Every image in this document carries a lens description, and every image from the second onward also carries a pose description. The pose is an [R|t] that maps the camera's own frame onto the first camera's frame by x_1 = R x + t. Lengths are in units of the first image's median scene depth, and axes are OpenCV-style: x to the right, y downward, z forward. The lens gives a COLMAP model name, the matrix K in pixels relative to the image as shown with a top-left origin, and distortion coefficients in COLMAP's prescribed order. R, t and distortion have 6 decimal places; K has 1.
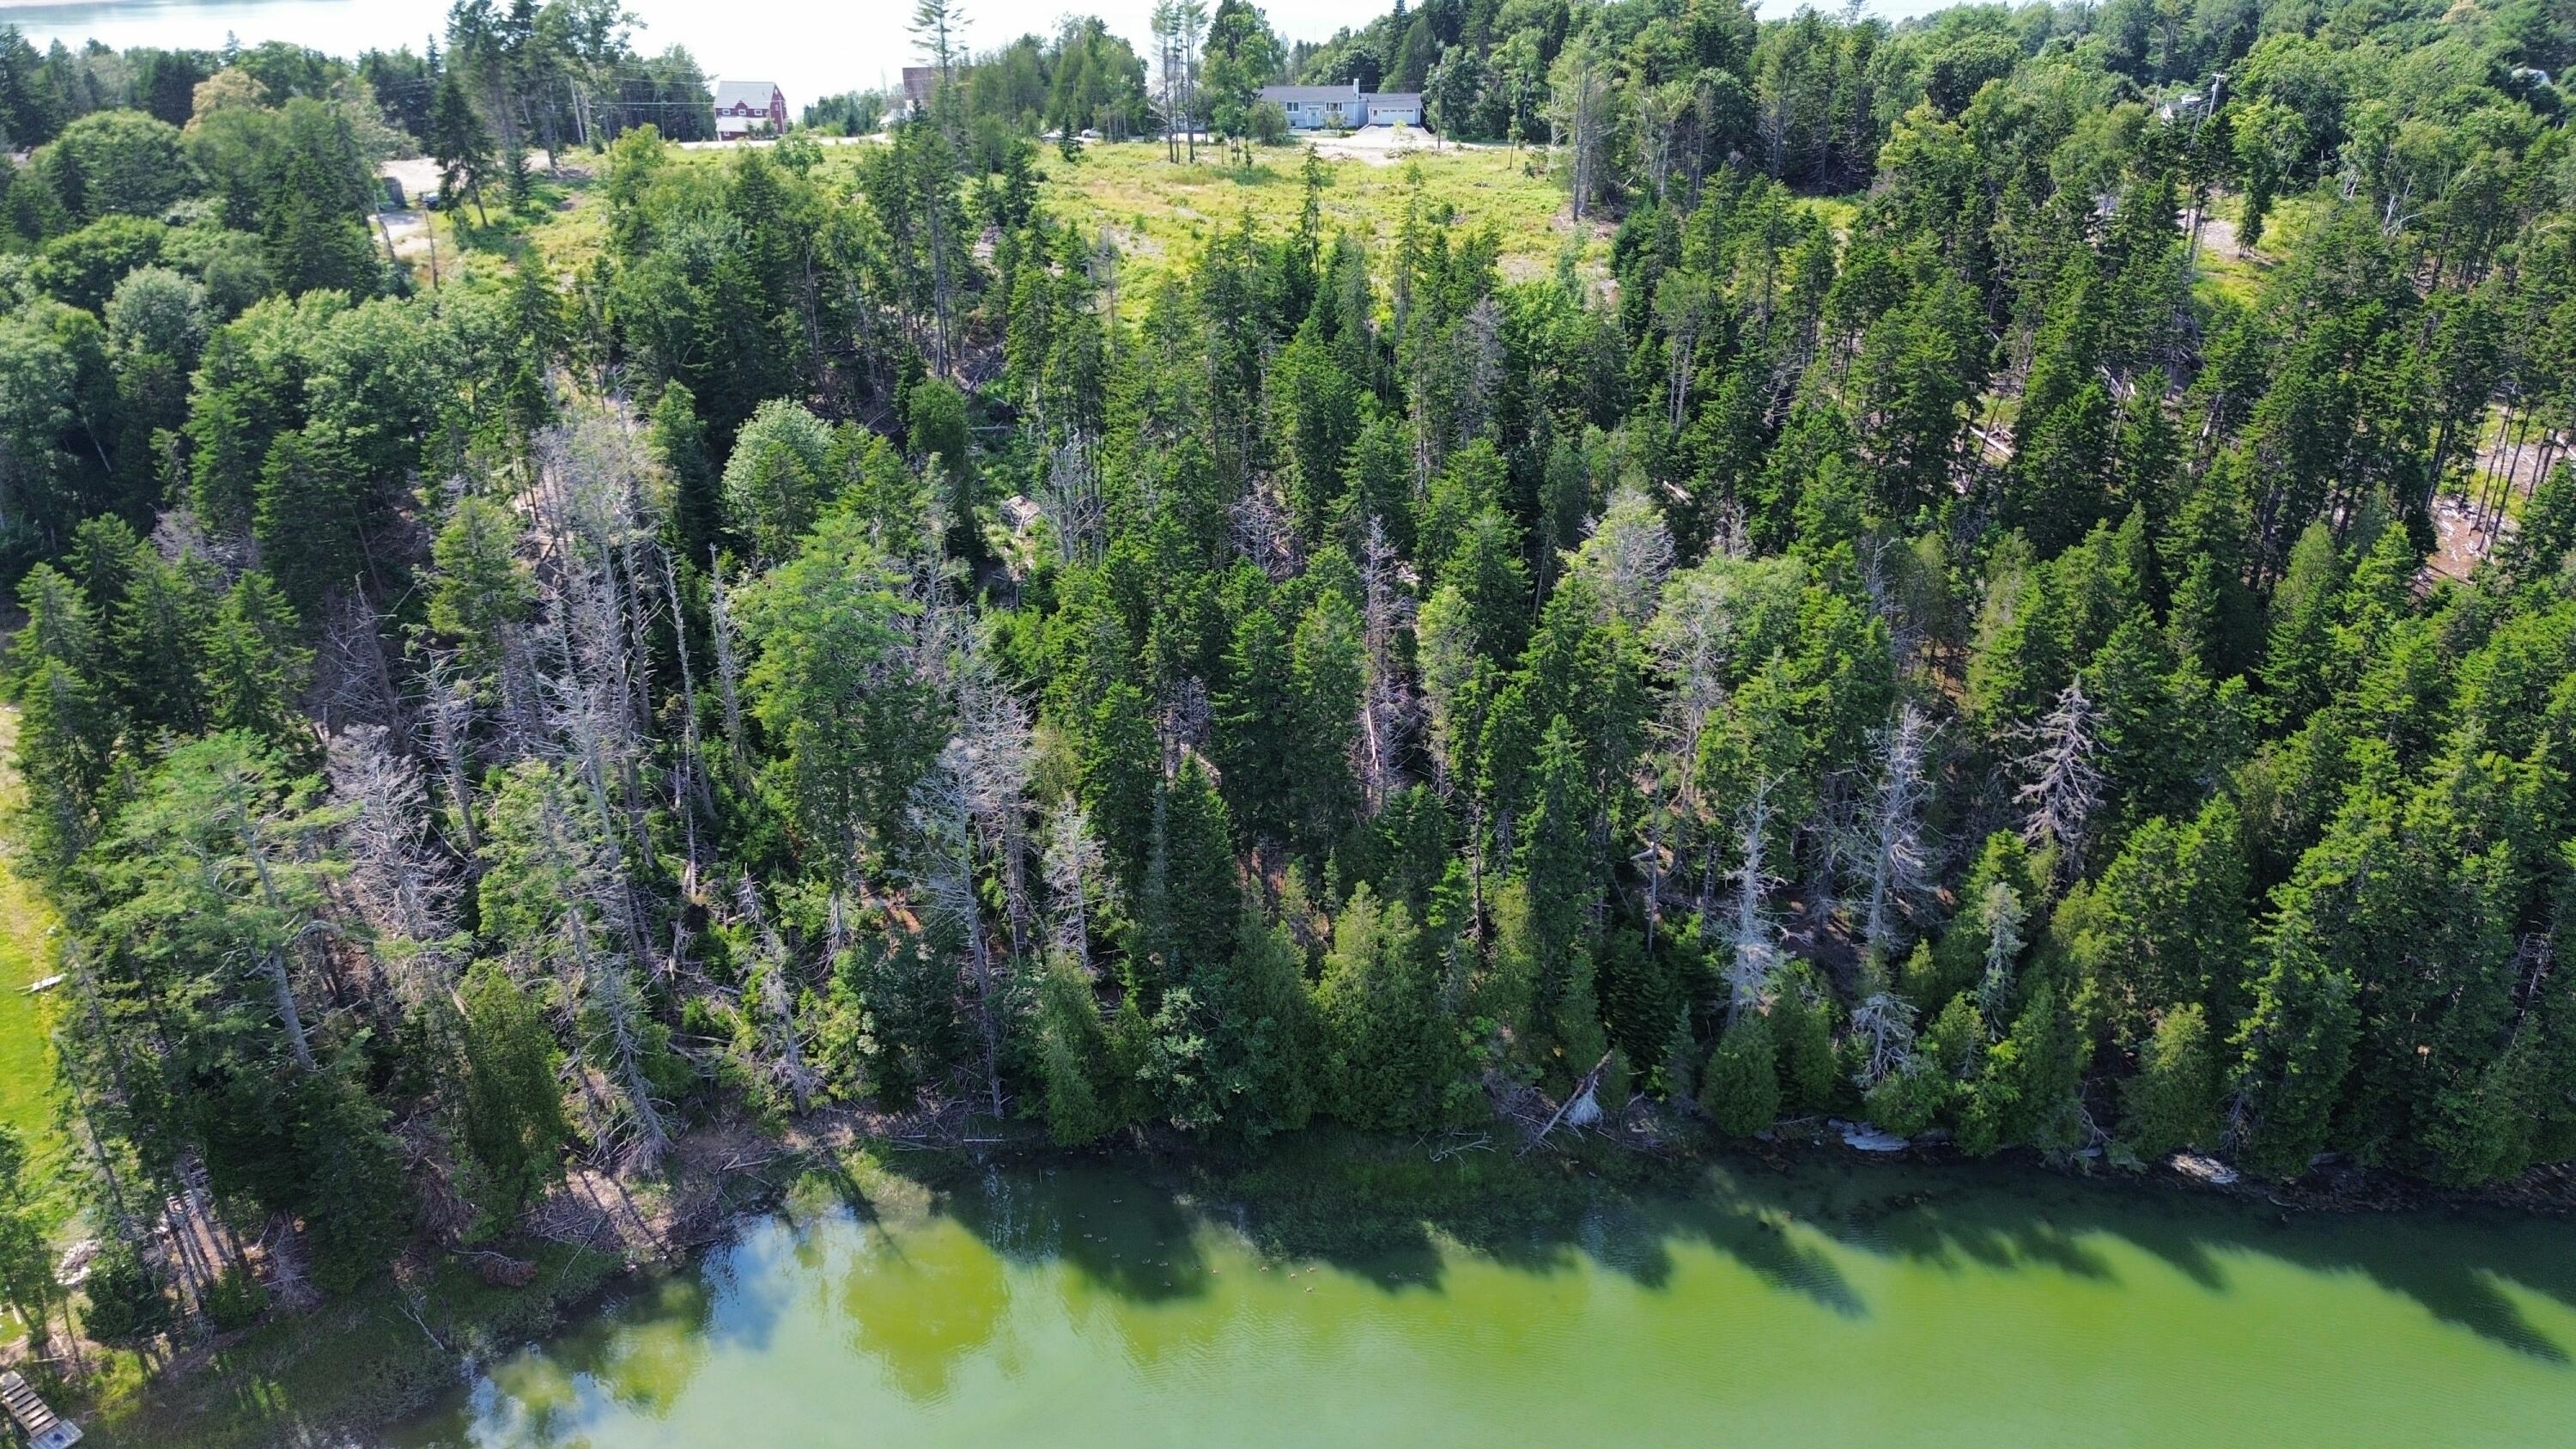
lens RADIAL K [[1821.5, 0, 1287.8], [0, 1821.5, 728.1], [0, 0, 1]] dist [0.067021, -0.070001]
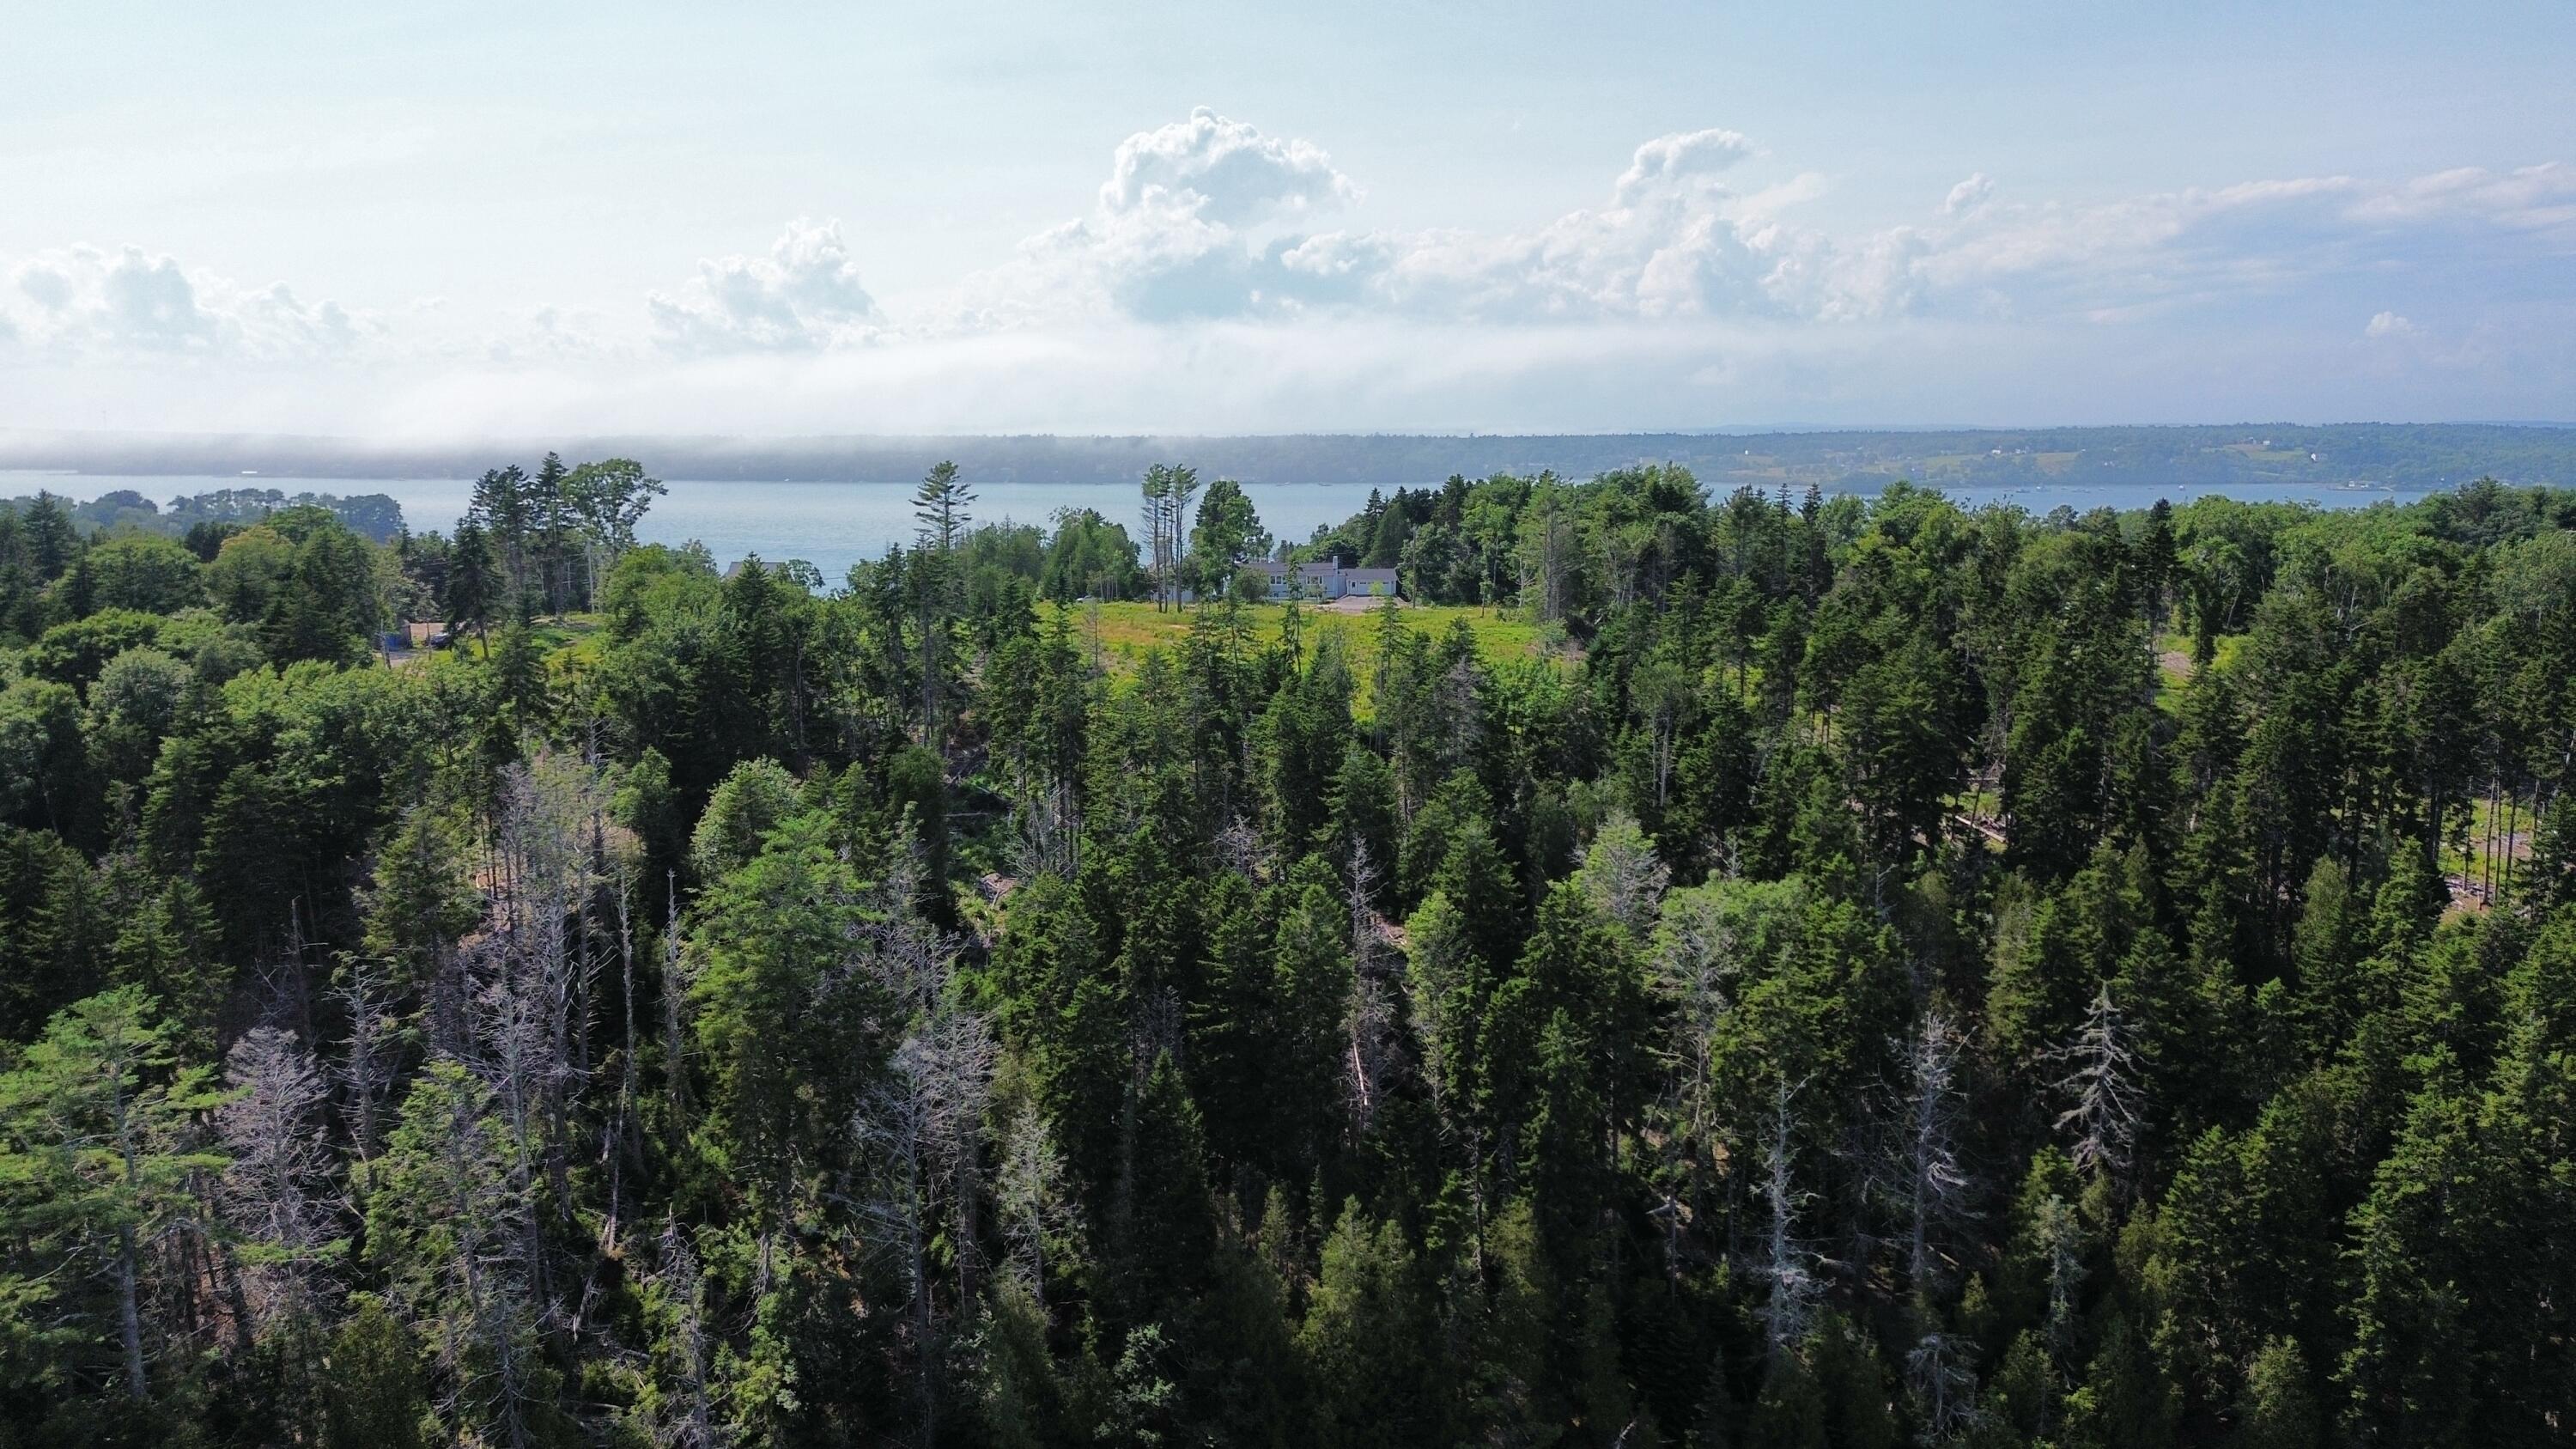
lens RADIAL K [[1821.5, 0, 1288.6], [0, 1821.5, 702.3], [0, 0, 1]] dist [0.067021, -0.070001]
pose [[0.999959, -0.000194, 0.009042, 0.001614], [0.002873, 0.954814, -0.297191, 0.104986], [-0.008576, 0.297204, 0.954775, 0.053123]]
